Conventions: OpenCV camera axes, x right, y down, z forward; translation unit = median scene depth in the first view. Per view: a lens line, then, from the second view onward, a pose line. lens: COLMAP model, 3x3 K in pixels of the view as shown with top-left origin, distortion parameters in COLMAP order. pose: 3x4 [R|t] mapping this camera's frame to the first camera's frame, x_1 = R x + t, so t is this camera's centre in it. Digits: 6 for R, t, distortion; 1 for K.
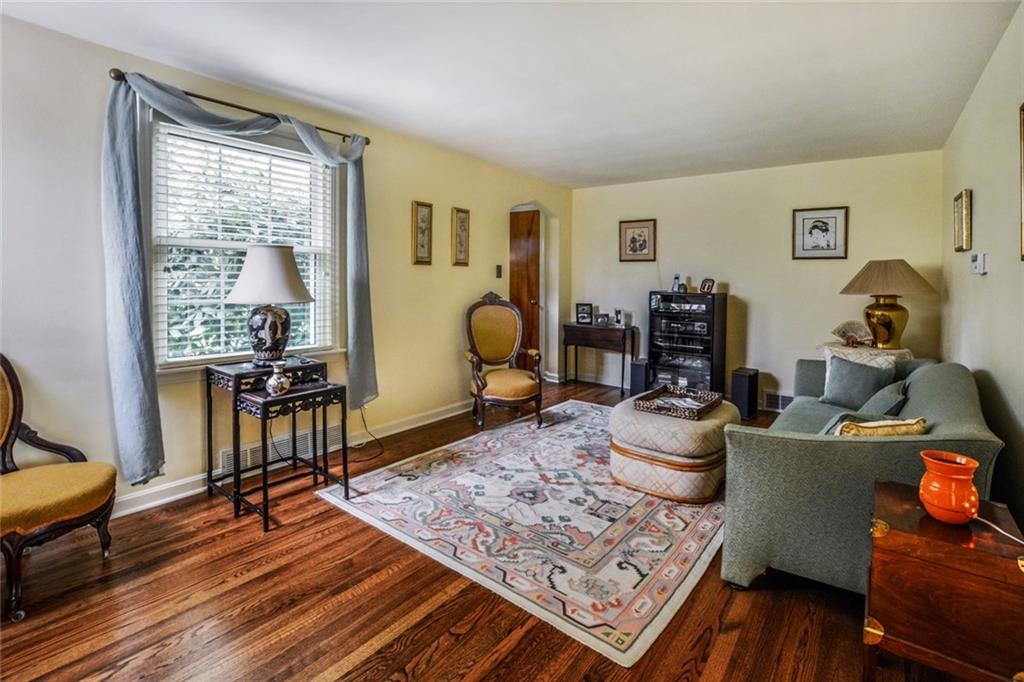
lens RADIAL K [[466.9, 0, 512.7], [0, 466.9, 341.6], [0, 0, 1]] dist [-0.033456, -0.000381]
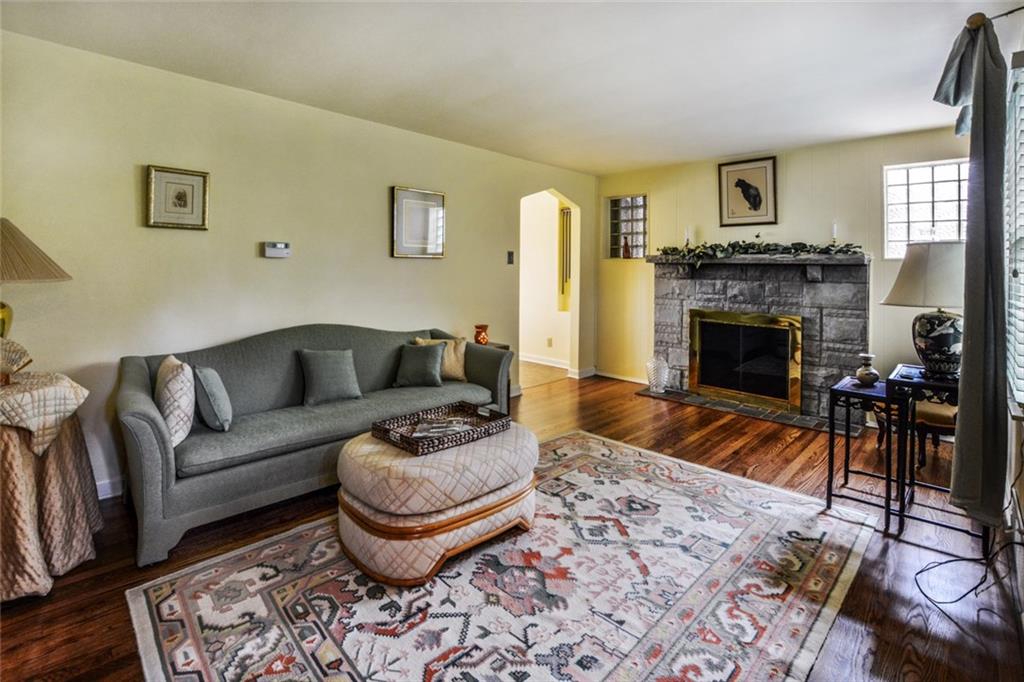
lens RADIAL K [[466.9, 0, 509.7], [0, 466.9, 340.4], [0, 0, 1]] dist [-0.033456, -0.000381]
pose [[-0.992272, -0.039283, 0.117697, 0.181368], [-0.005812, 0.962235, 0.272157, -0.224657], [-0.123943, 0.269370, -0.955028, 1.751543]]
